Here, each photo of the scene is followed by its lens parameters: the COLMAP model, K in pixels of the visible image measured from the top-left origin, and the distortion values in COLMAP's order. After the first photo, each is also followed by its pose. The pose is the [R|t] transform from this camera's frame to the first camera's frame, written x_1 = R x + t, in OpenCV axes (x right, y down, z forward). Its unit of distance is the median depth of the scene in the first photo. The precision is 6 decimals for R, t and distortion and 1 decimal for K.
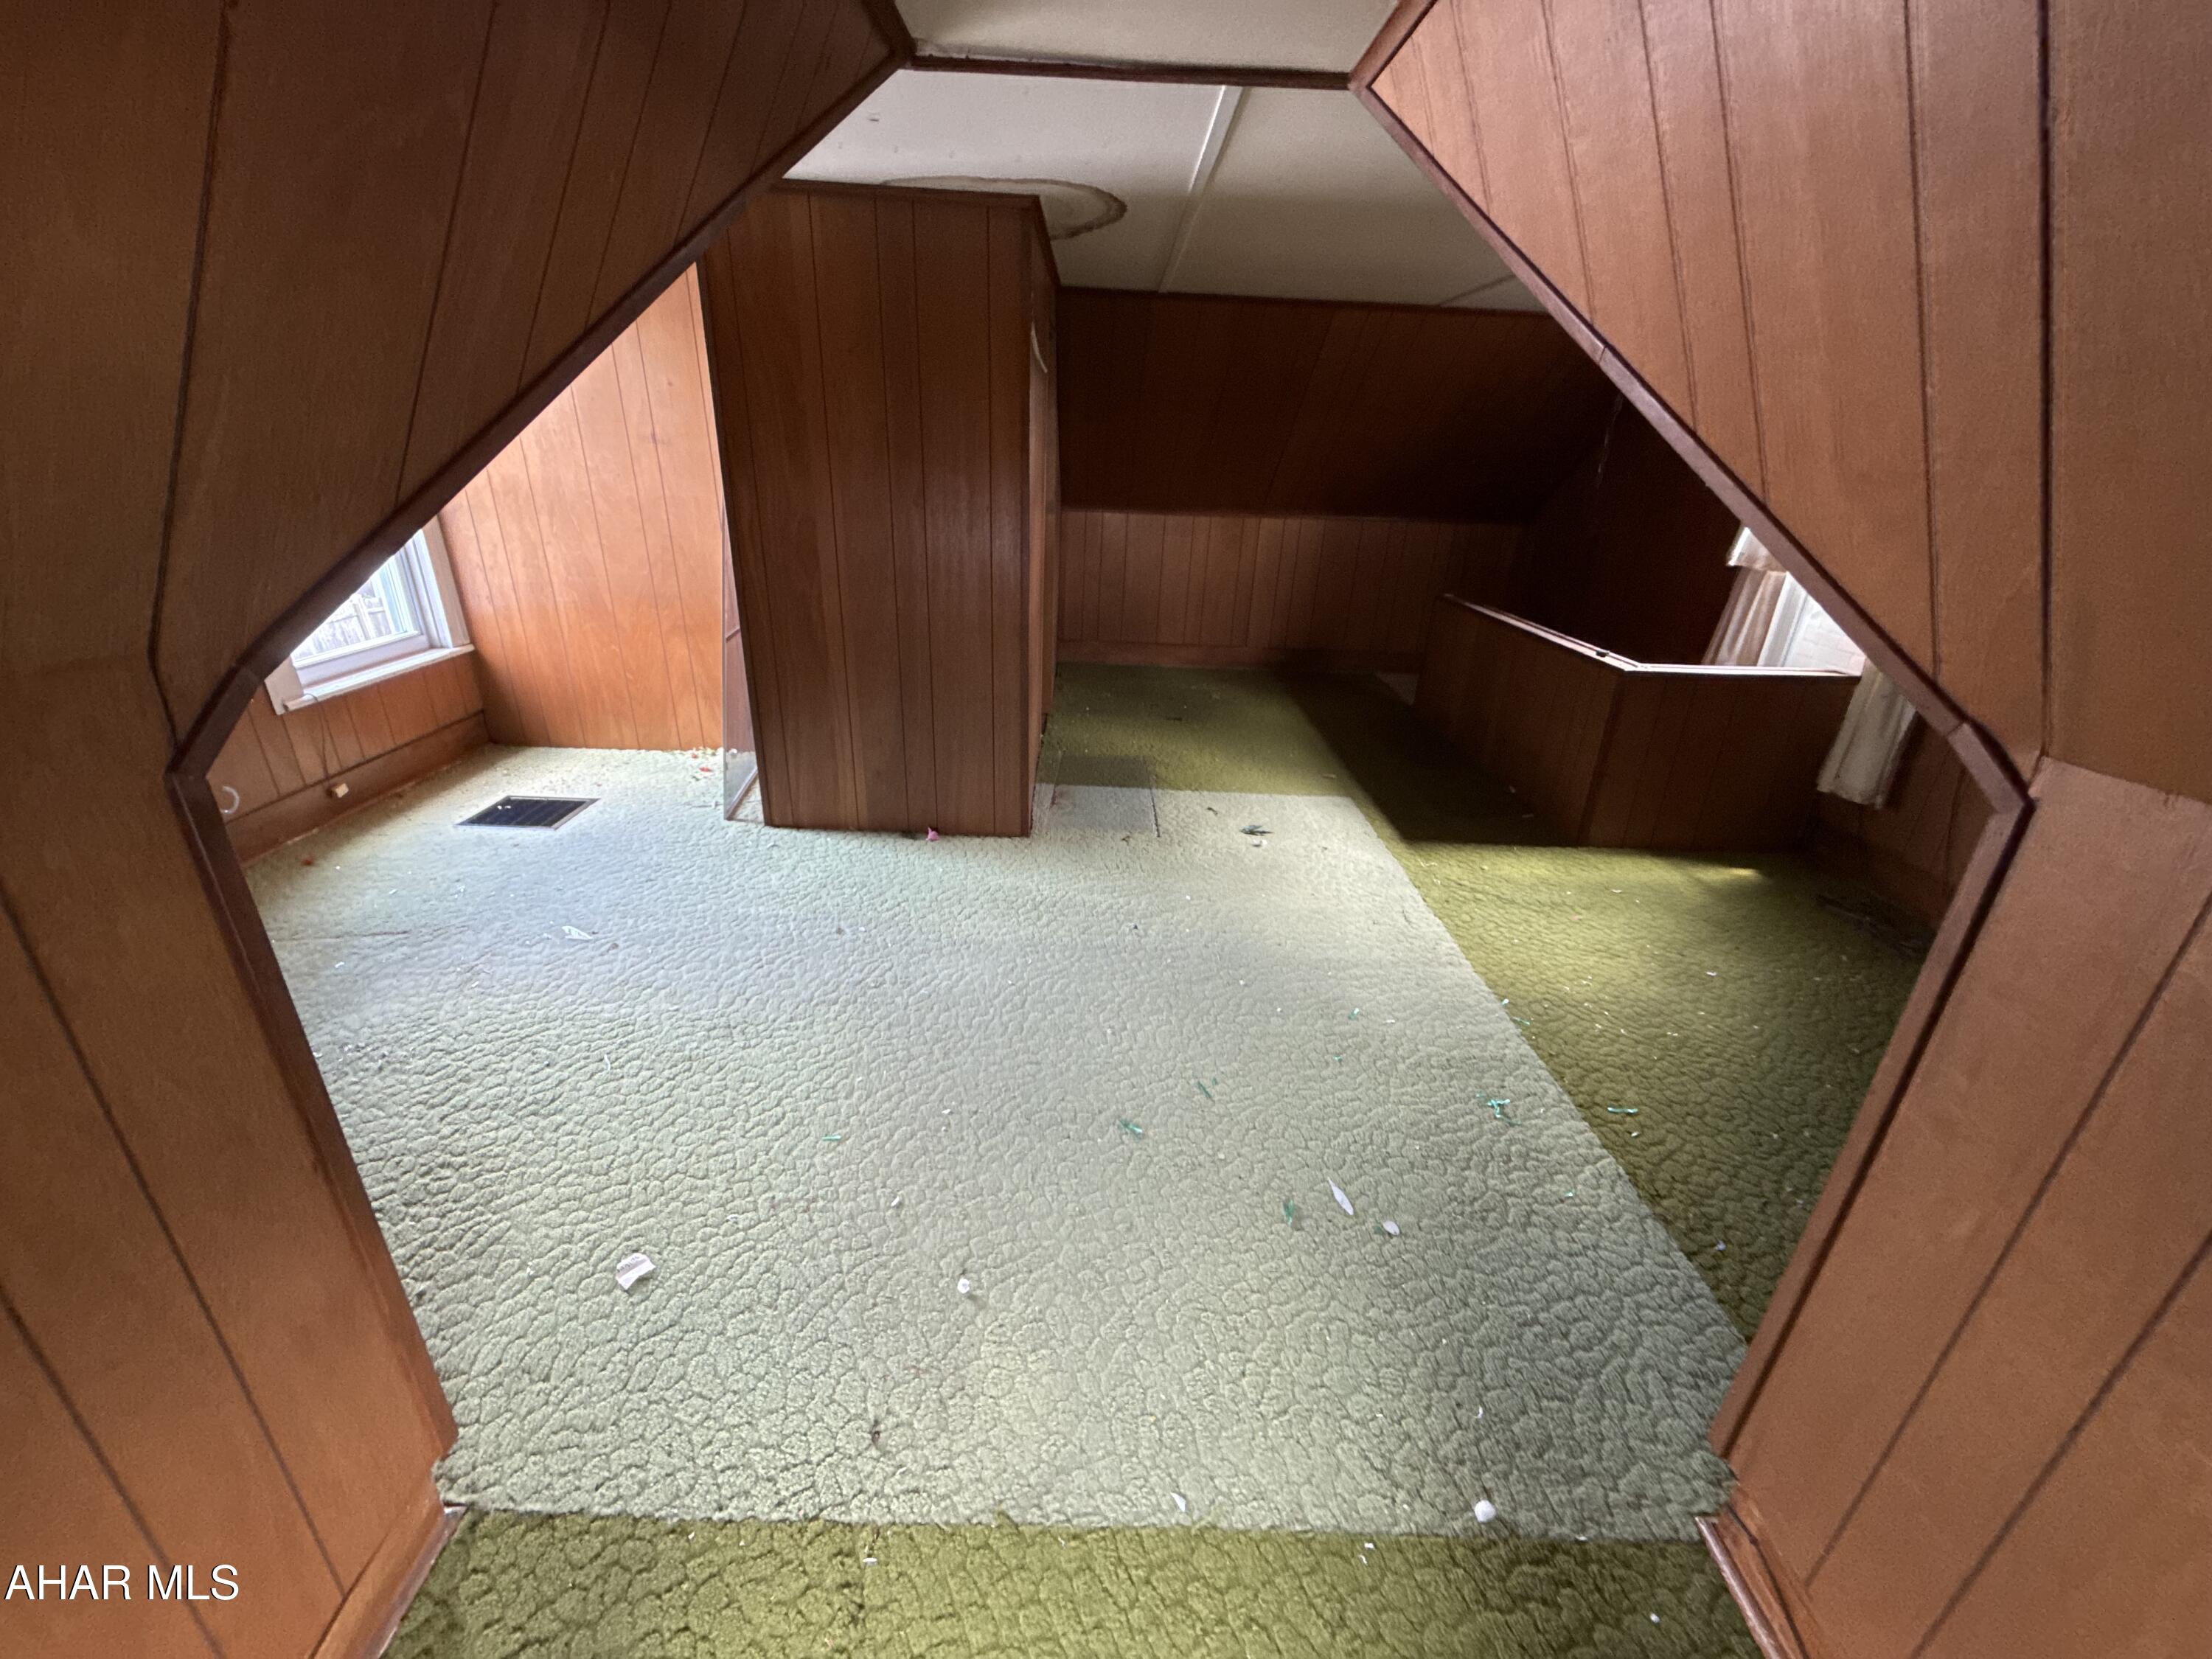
lens RADIAL K [[884.0, 0, 1100.2], [0, 884.0, 819.9], [0, 0, 1]] dist [-0.001625, 0.000807]
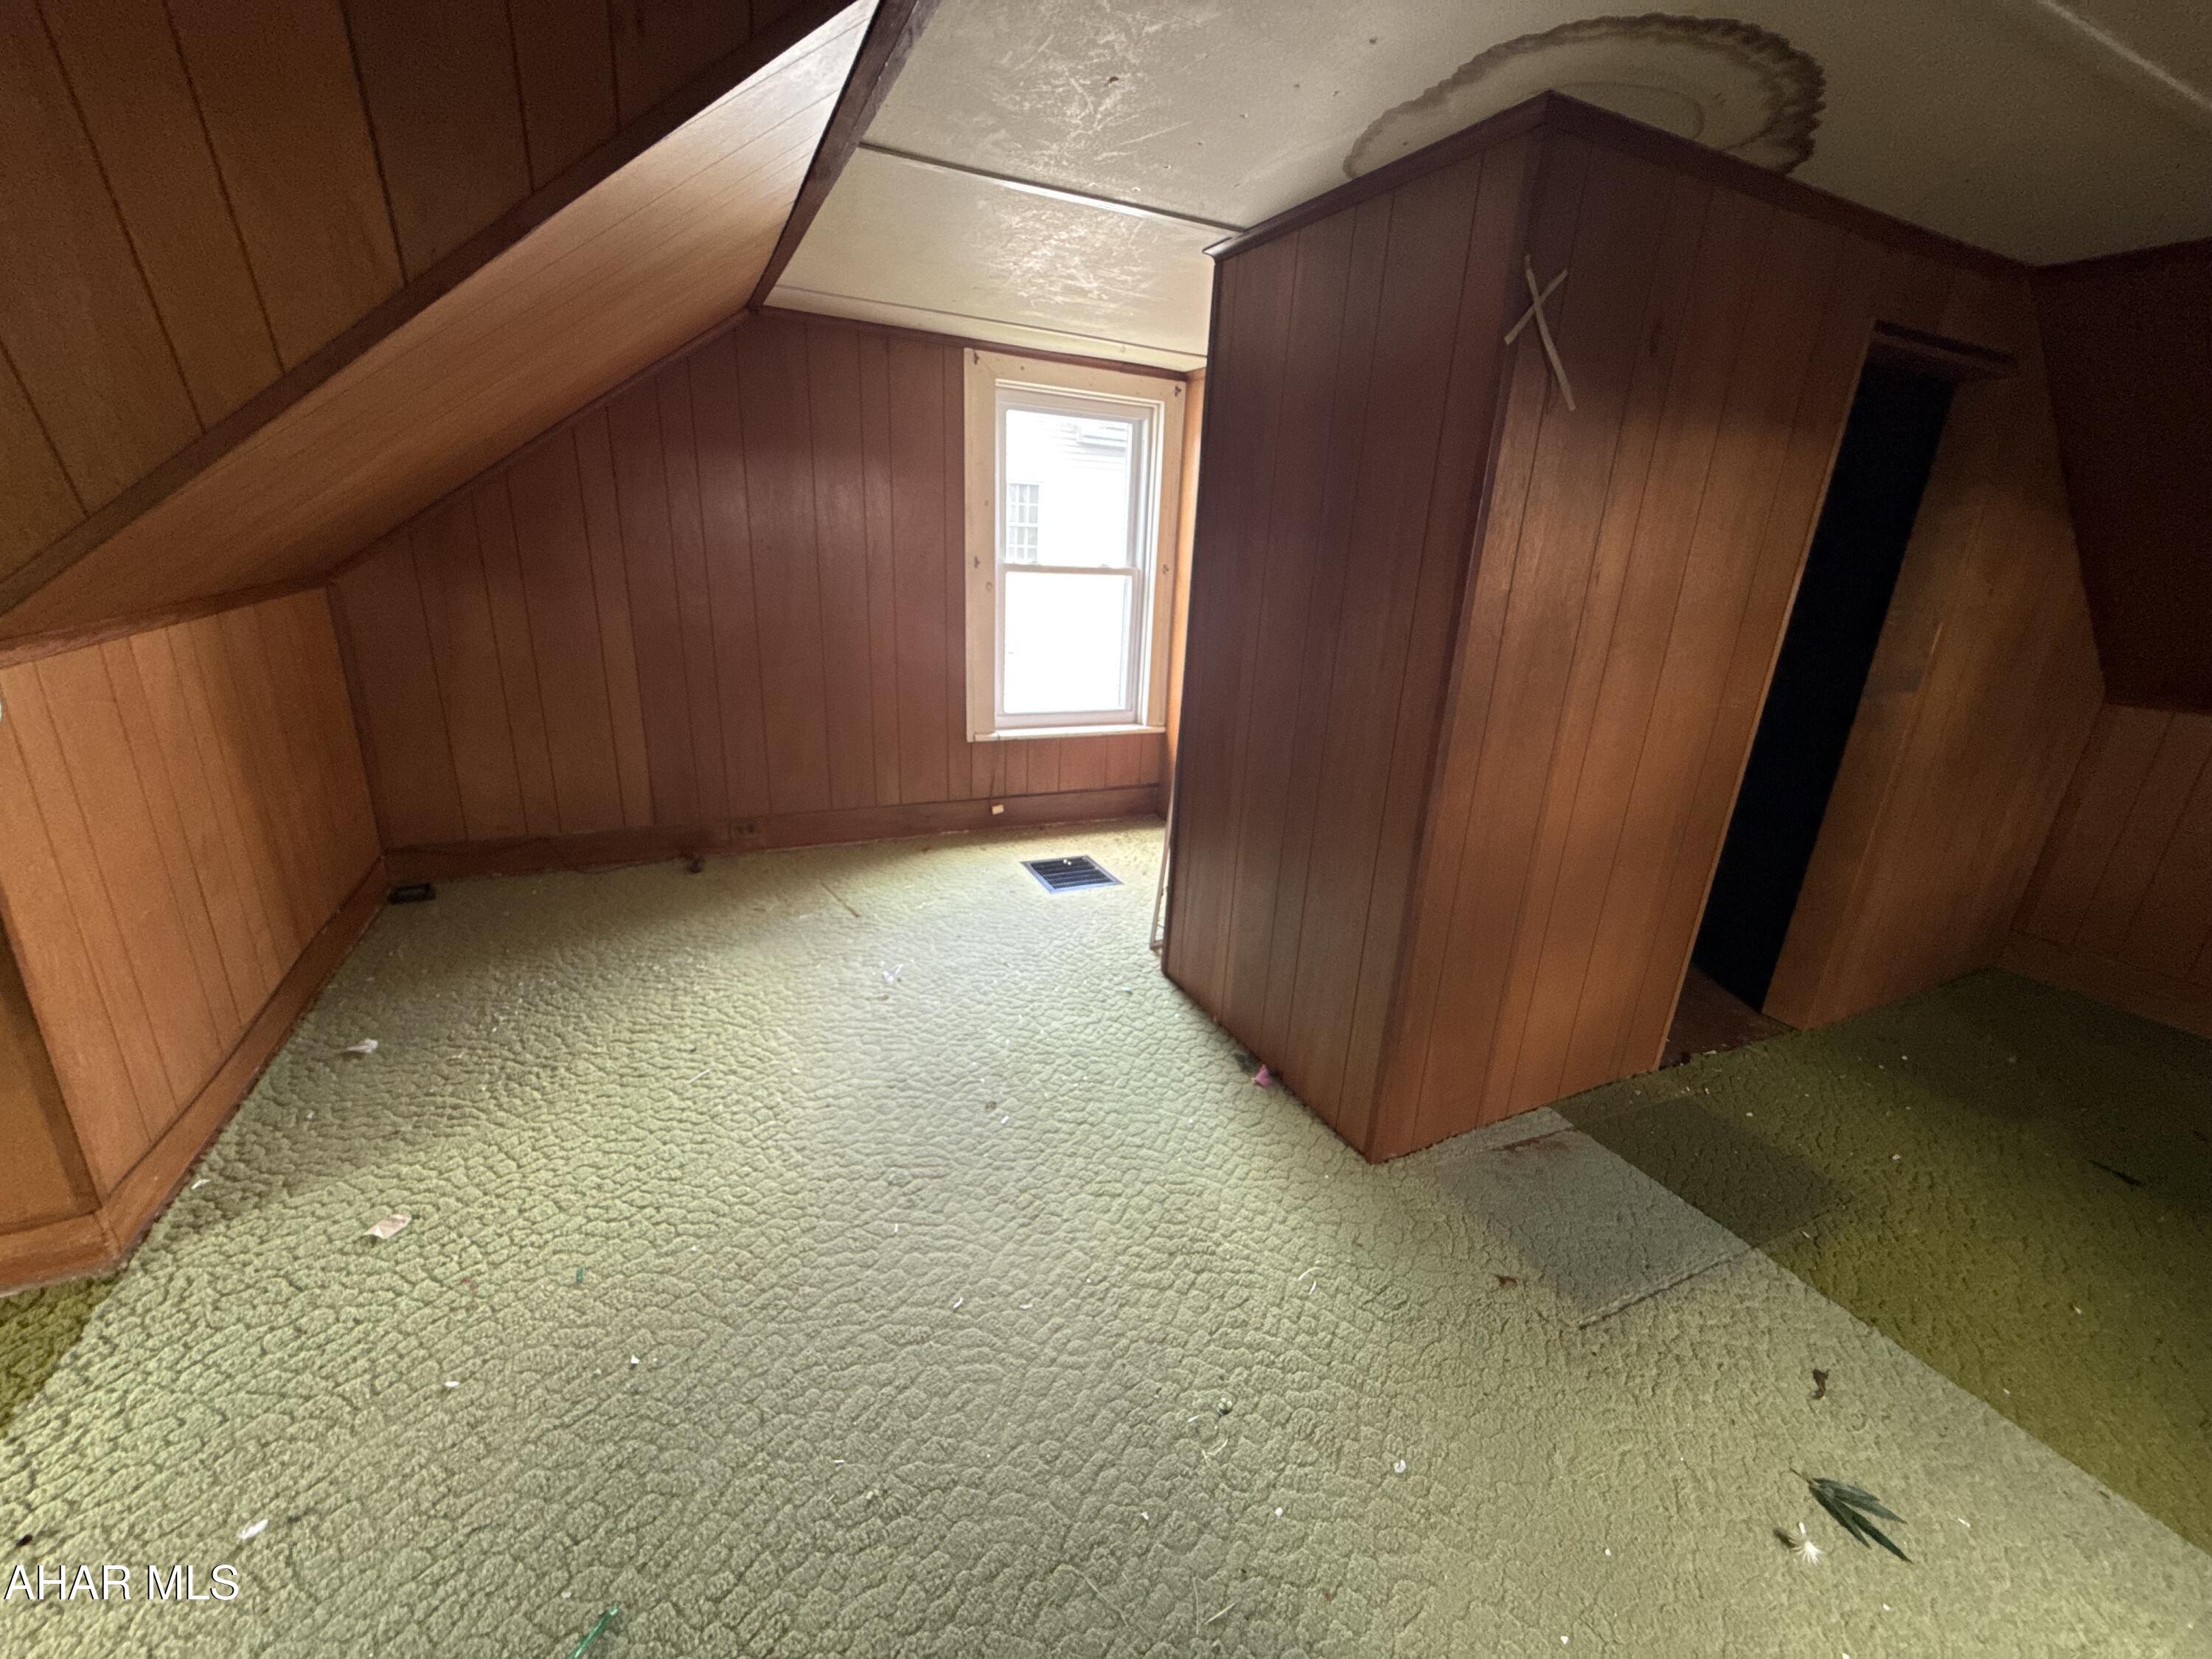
lens RADIAL K [[884.0, 0, 1102.4], [0, 884.0, 833.8], [0, 0, 1]] dist [-0.001625, 0.000807]
pose [[0.422701, 0.268506, -0.865580, 0.301917], [-0.384553, 0.917995, 0.096971, -0.175695], [0.820636, 0.291872, 0.491292, 0.487242]]
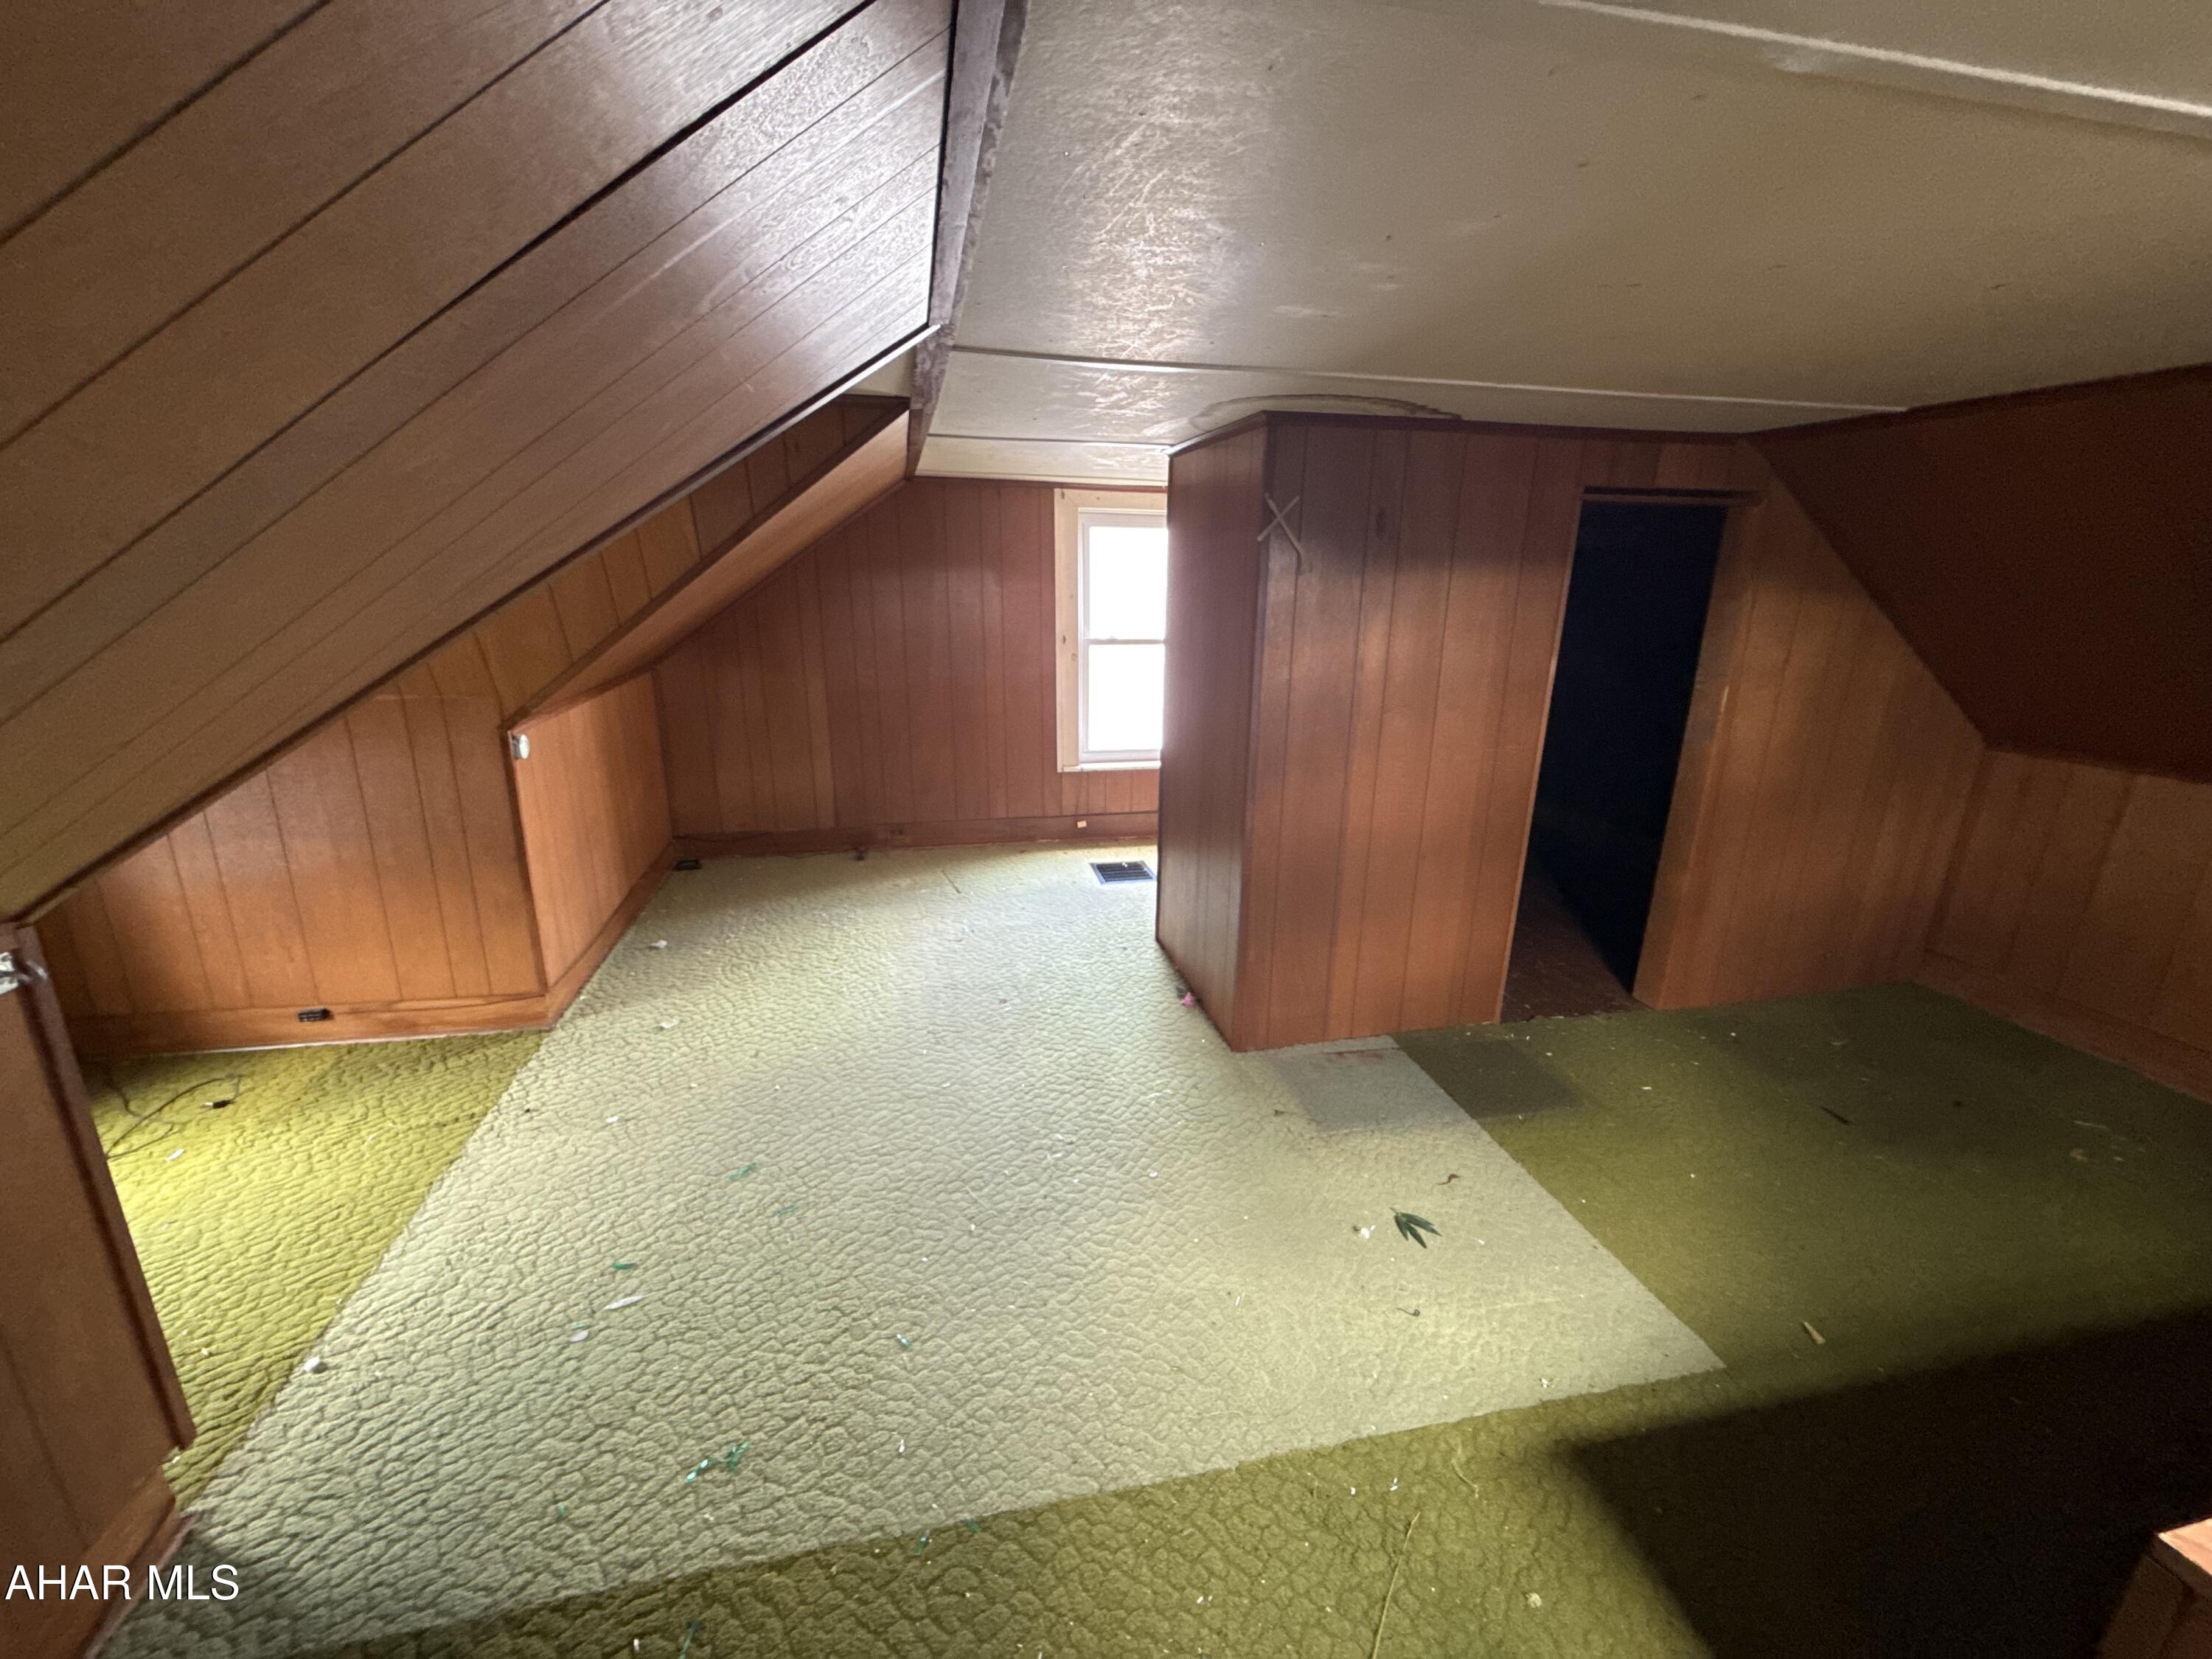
lens RADIAL K [[884.0, 0, 1104.9], [0, 884.0, 835.0], [0, 0, 1]] dist [-0.001625, 0.000807]
pose [[0.210874, 0.244165, -0.946528, 0.695582], [-0.386268, 0.910311, 0.148767, -0.267880], [0.897958, 0.334243, 0.286274, 0.546886]]
